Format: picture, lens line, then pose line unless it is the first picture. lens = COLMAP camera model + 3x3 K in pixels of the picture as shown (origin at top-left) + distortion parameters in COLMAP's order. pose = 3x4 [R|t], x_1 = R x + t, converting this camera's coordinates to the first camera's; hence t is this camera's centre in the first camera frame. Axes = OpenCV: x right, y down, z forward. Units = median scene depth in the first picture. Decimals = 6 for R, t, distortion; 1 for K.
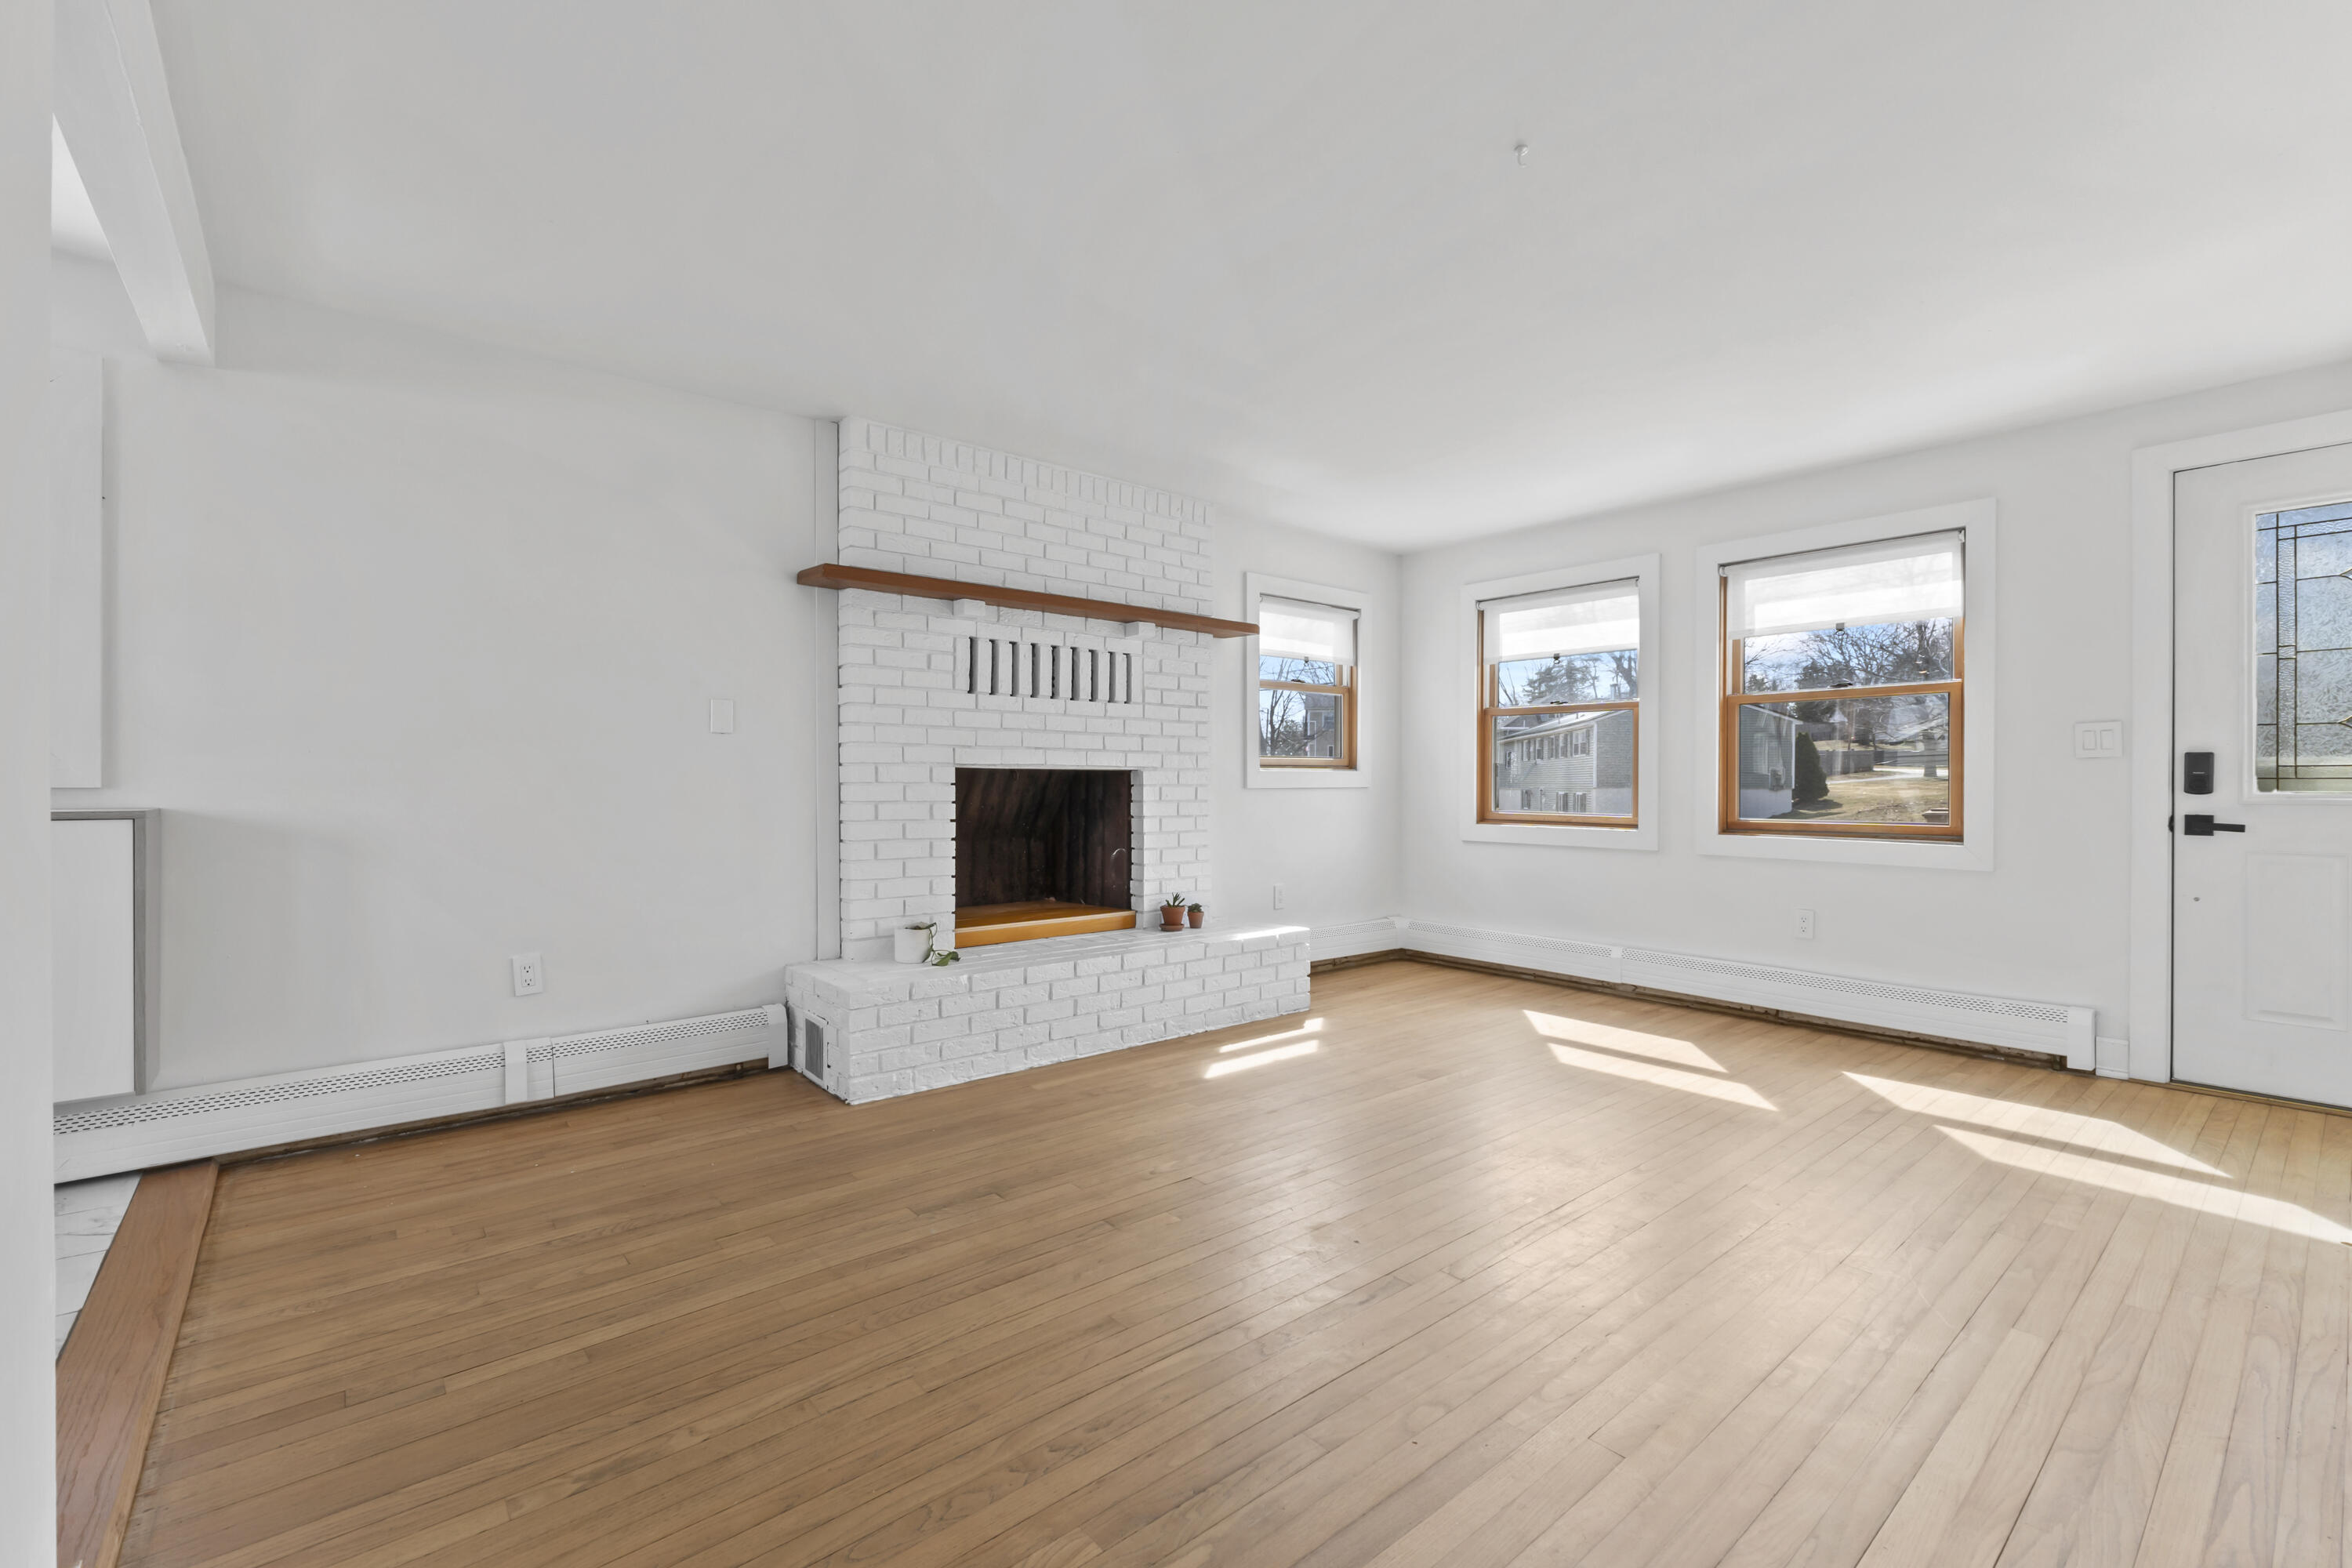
lens RADIAL K [[993.9, 0, 1180.1], [0, 993.9, 789.5], [0, 0, 1]] dist [-0.008441, 0.000989]
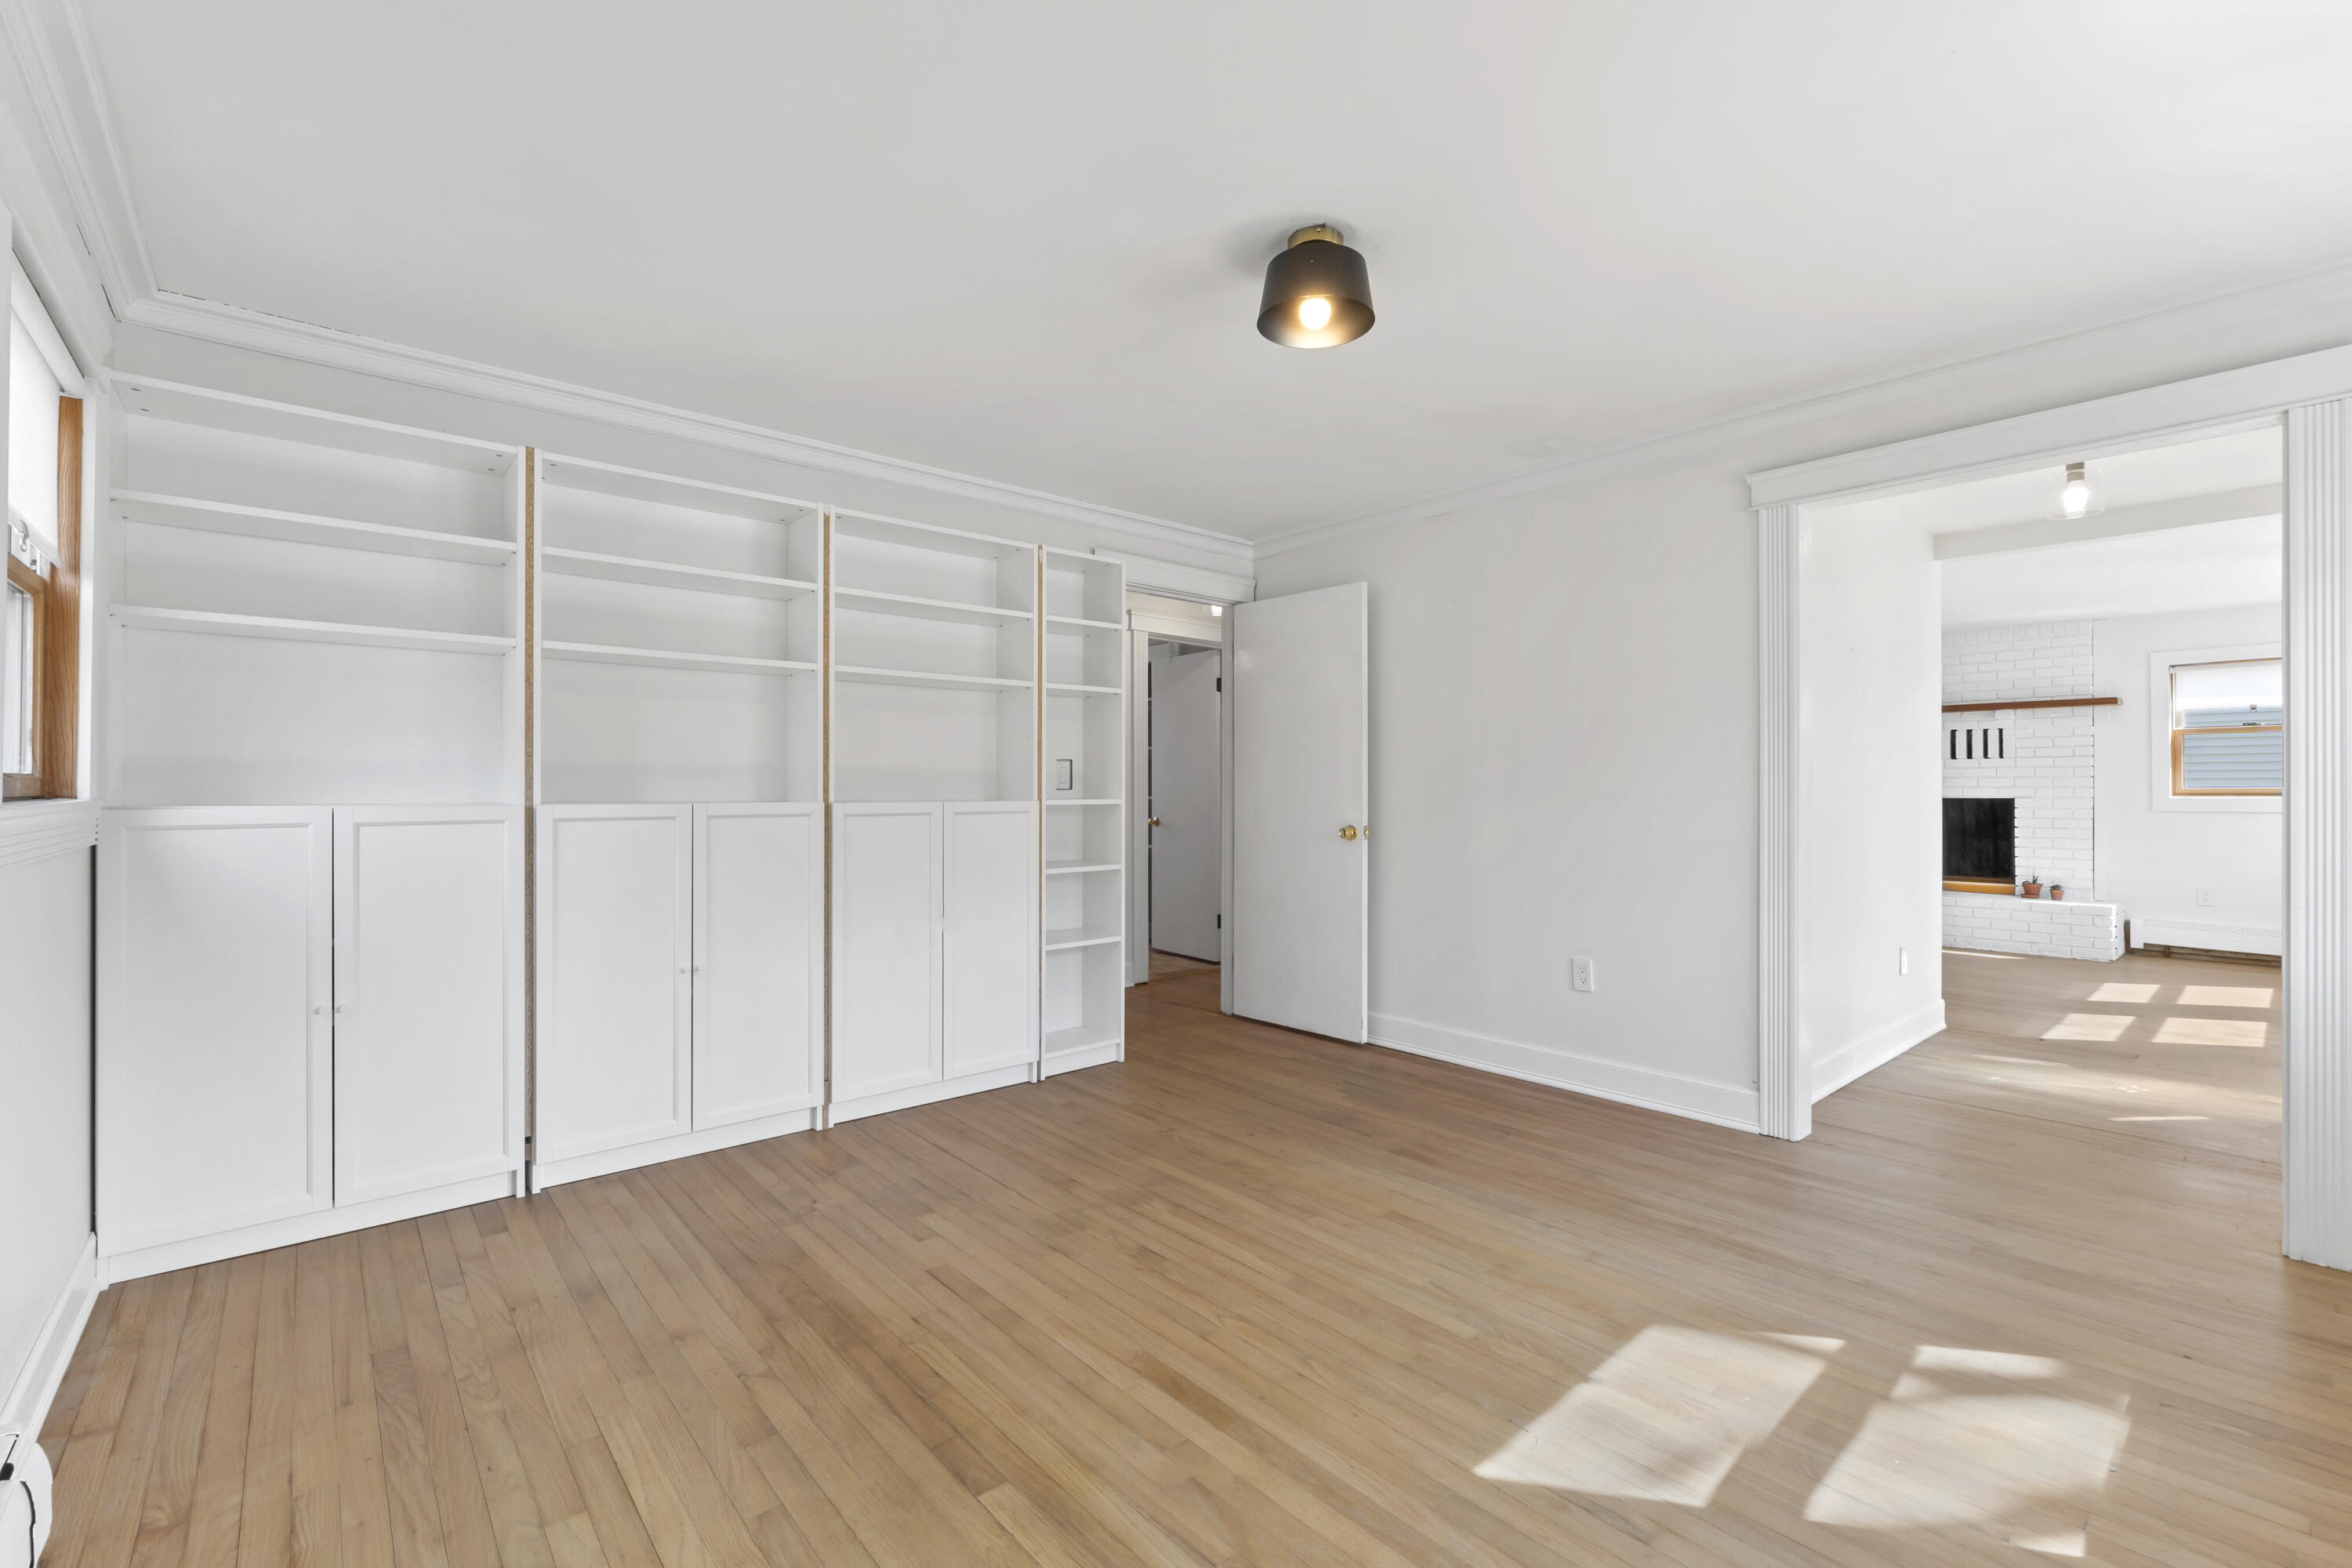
lens RADIAL K [[993.9, 0, 1196.9], [0, 993.9, 775.6], [0, 0, 1]] dist [-0.008441, 0.000989]
pose [[-0.027141, -0.023595, -0.999353, 1.722733], [-0.019870, 0.999537, -0.023059, 0.008166], [0.999434, 0.019231, -0.027598, -0.322480]]
